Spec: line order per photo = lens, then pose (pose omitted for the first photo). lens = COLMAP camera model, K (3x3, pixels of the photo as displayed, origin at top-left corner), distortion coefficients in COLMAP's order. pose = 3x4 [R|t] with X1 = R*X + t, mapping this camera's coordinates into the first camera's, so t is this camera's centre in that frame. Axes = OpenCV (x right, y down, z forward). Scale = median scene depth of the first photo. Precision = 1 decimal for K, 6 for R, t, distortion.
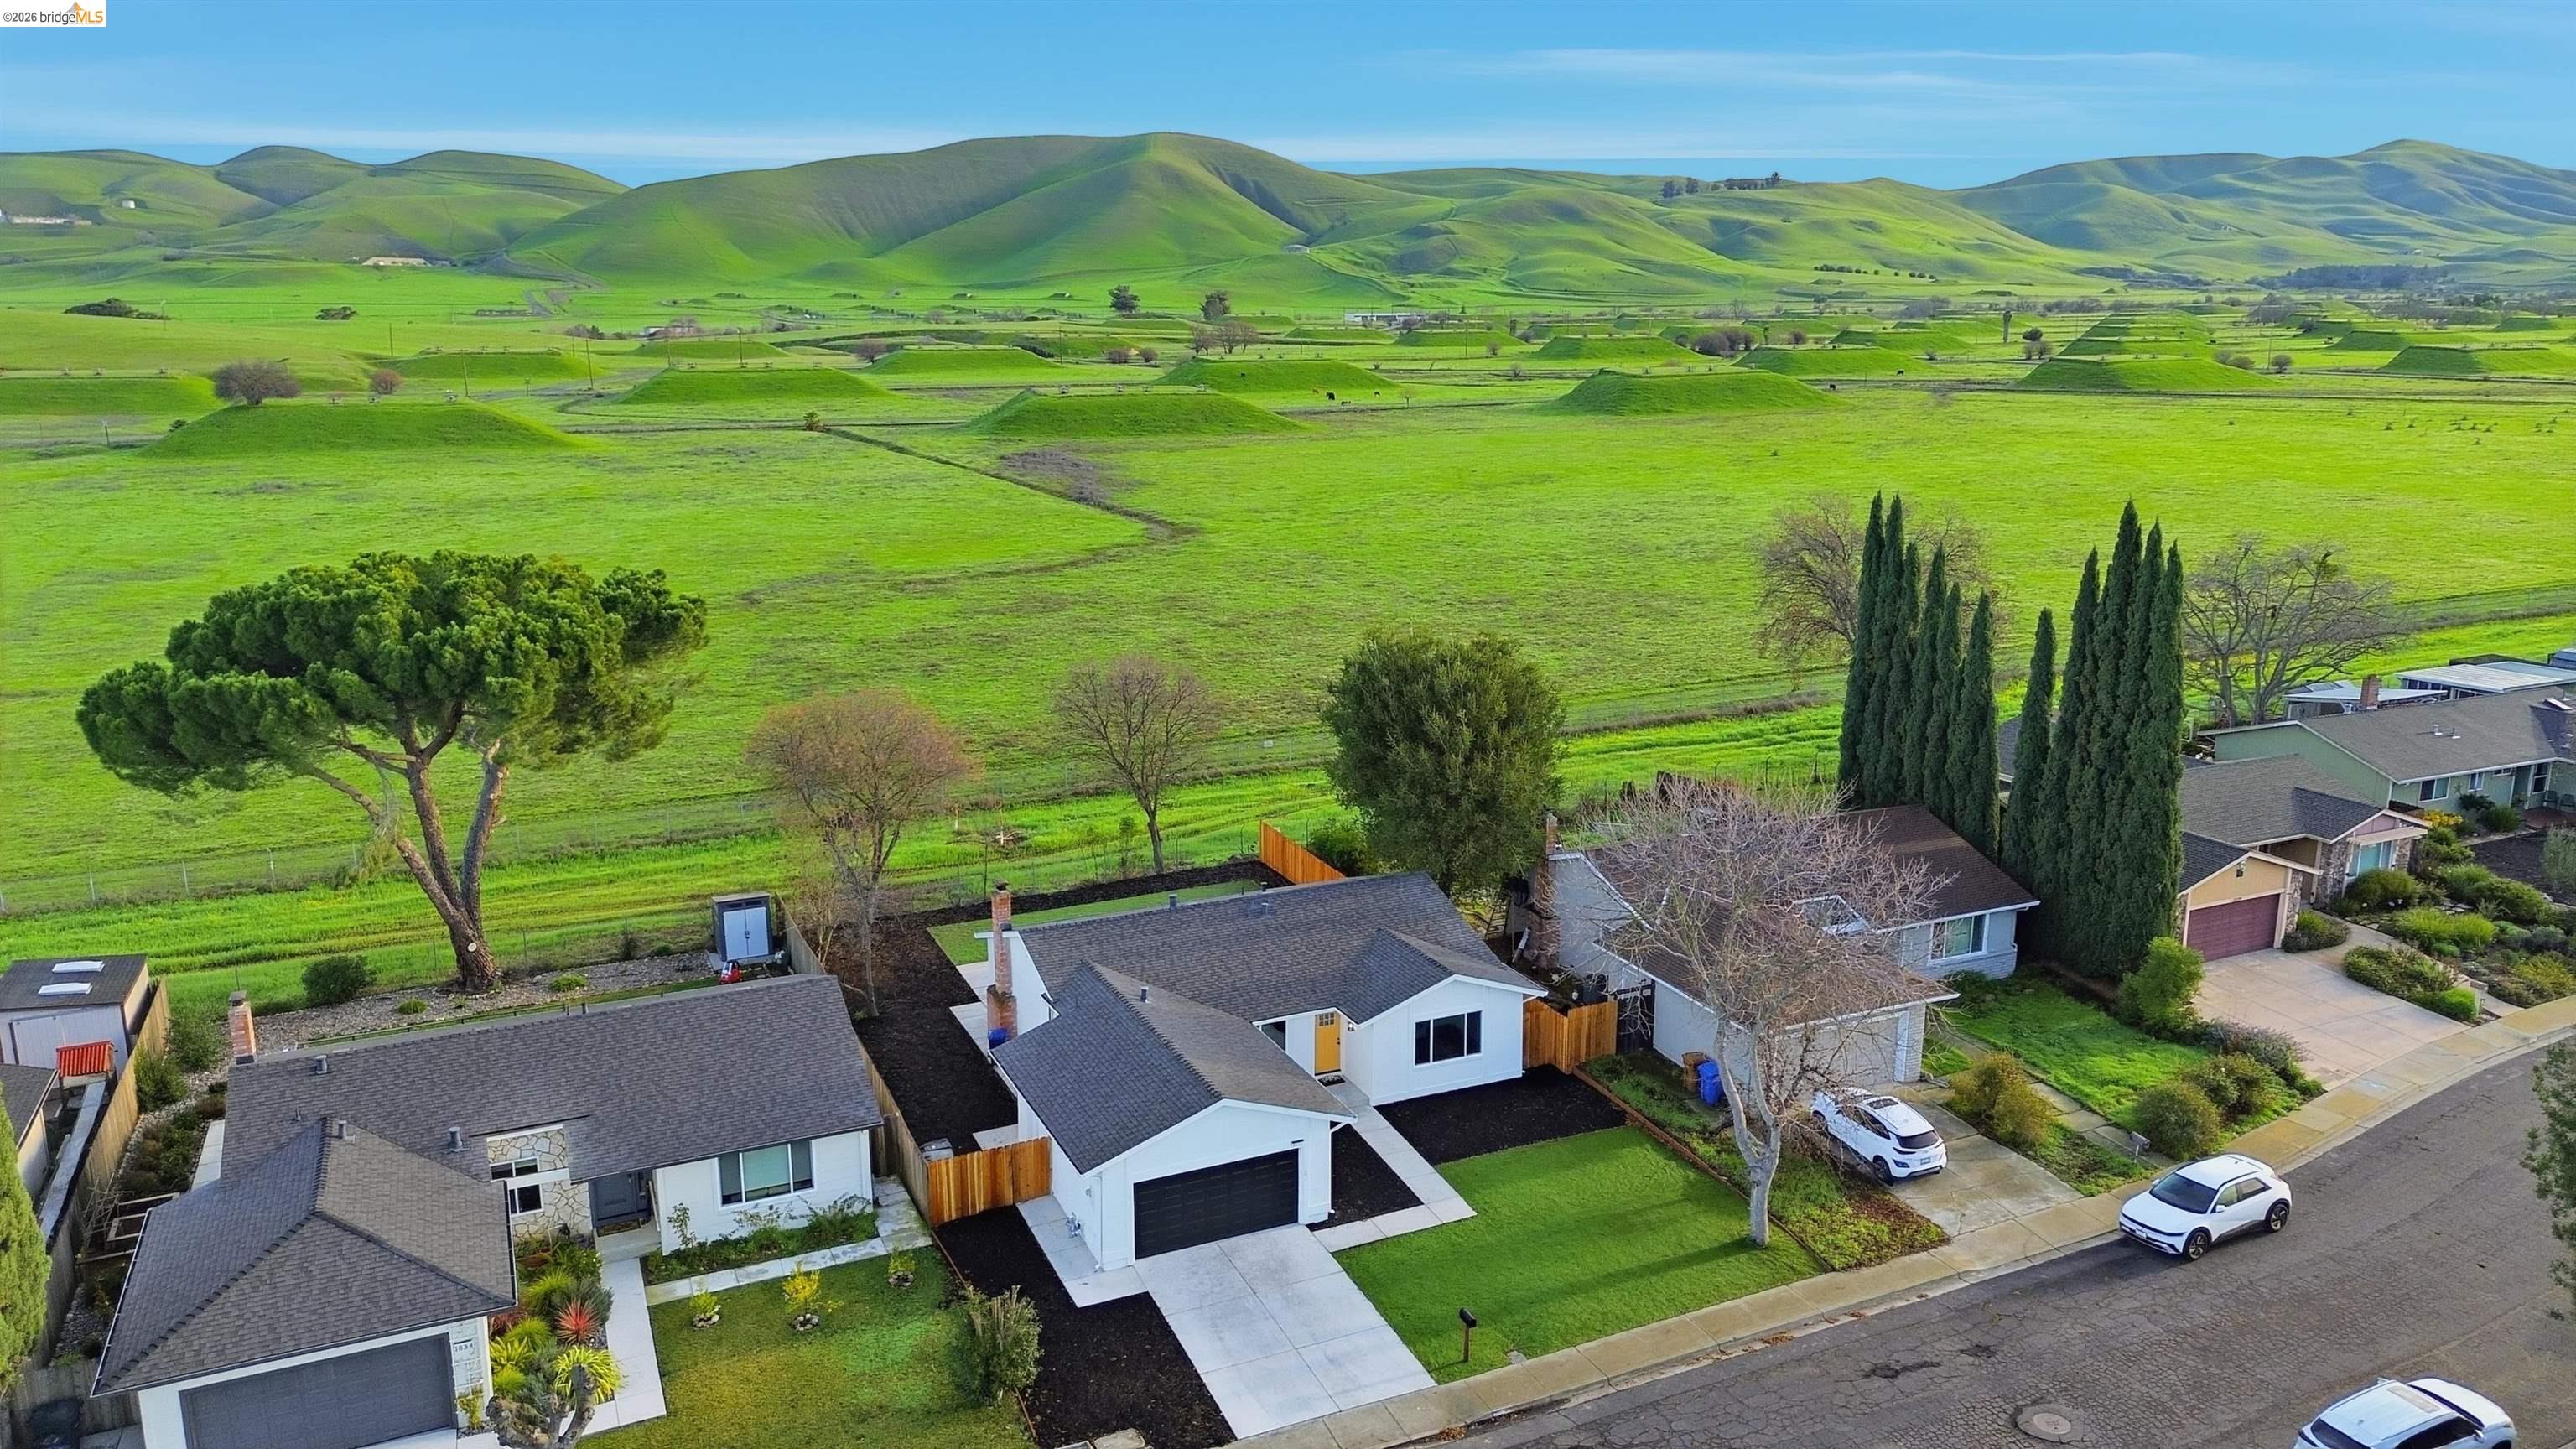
lens RADIAL K [[1817.3, 0, 1293.8], [0, 1817.3, 725.9], [0, 0, 1]] dist [0.072084, -0.061577]
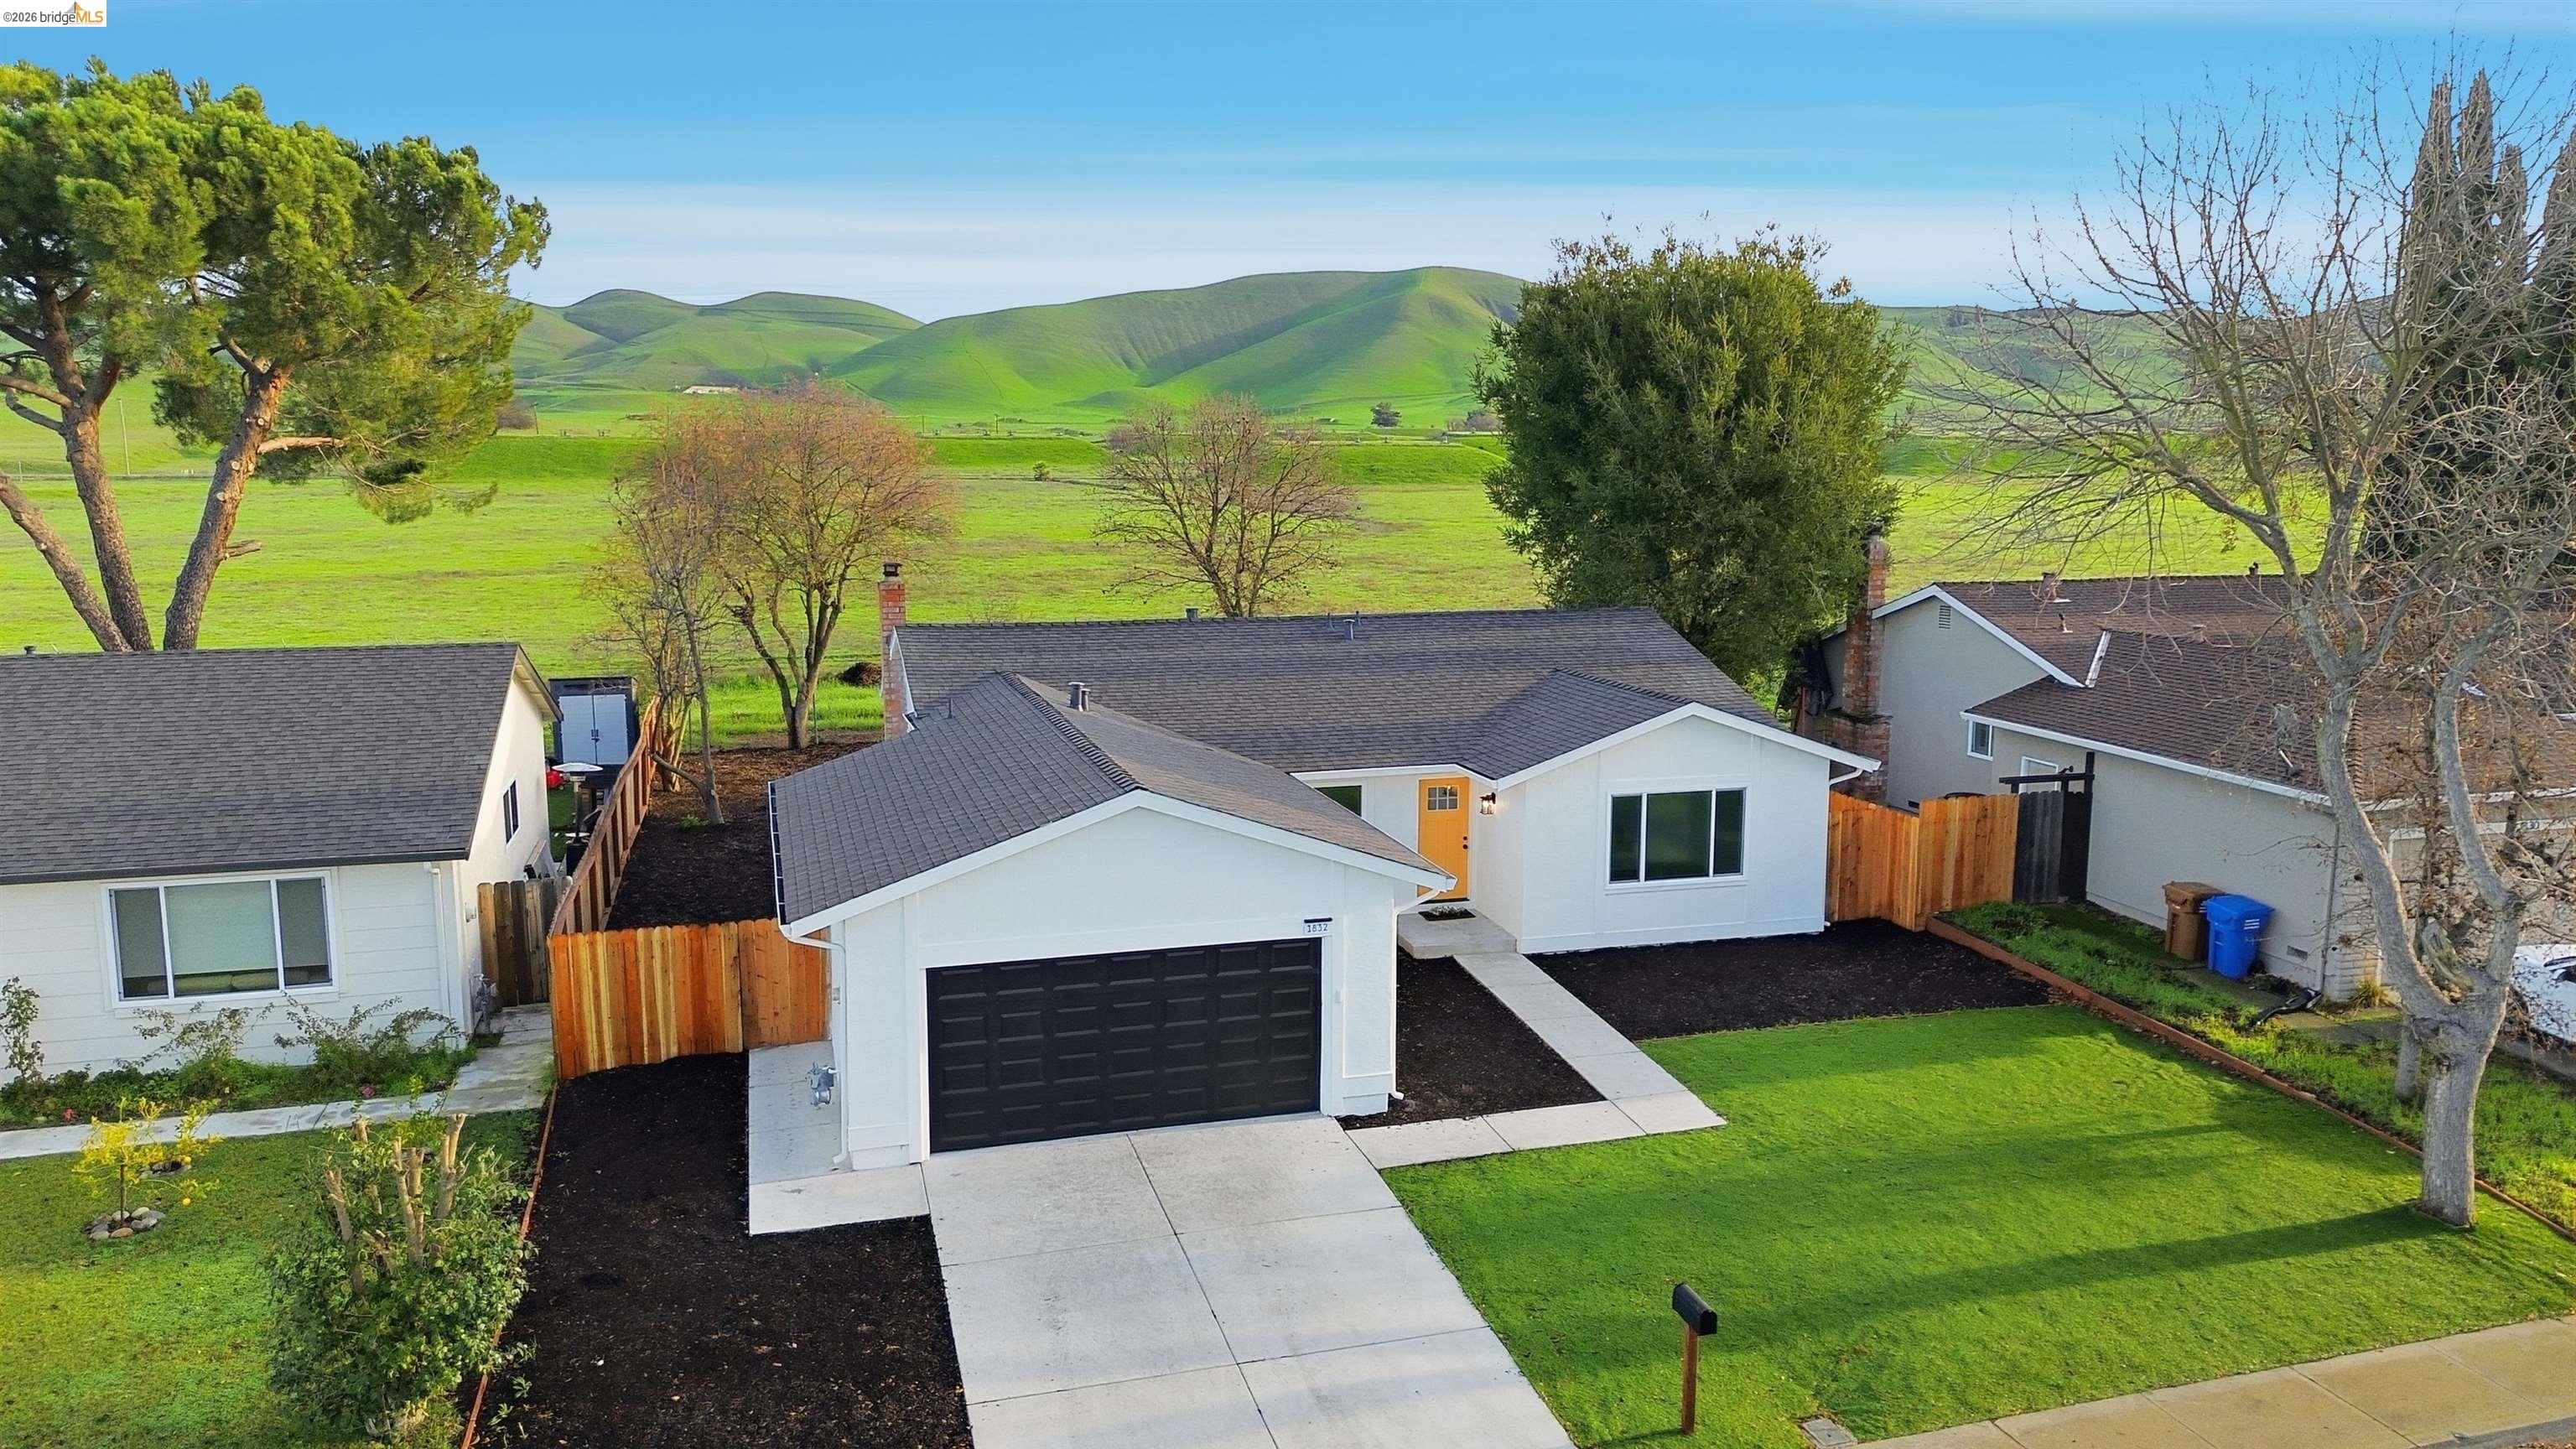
lens RADIAL K [[1817.3, 0, 1296.8], [0, 1817.3, 729.2], [0, 0, 1]] dist [0.072084, -0.061577]
pose [[0.989875, 0.027154, -0.139321, 0.047263], [-0.037077, 0.996918, -0.069135, 0.173923], [0.137015, 0.073600, 0.987831, 0.455883]]
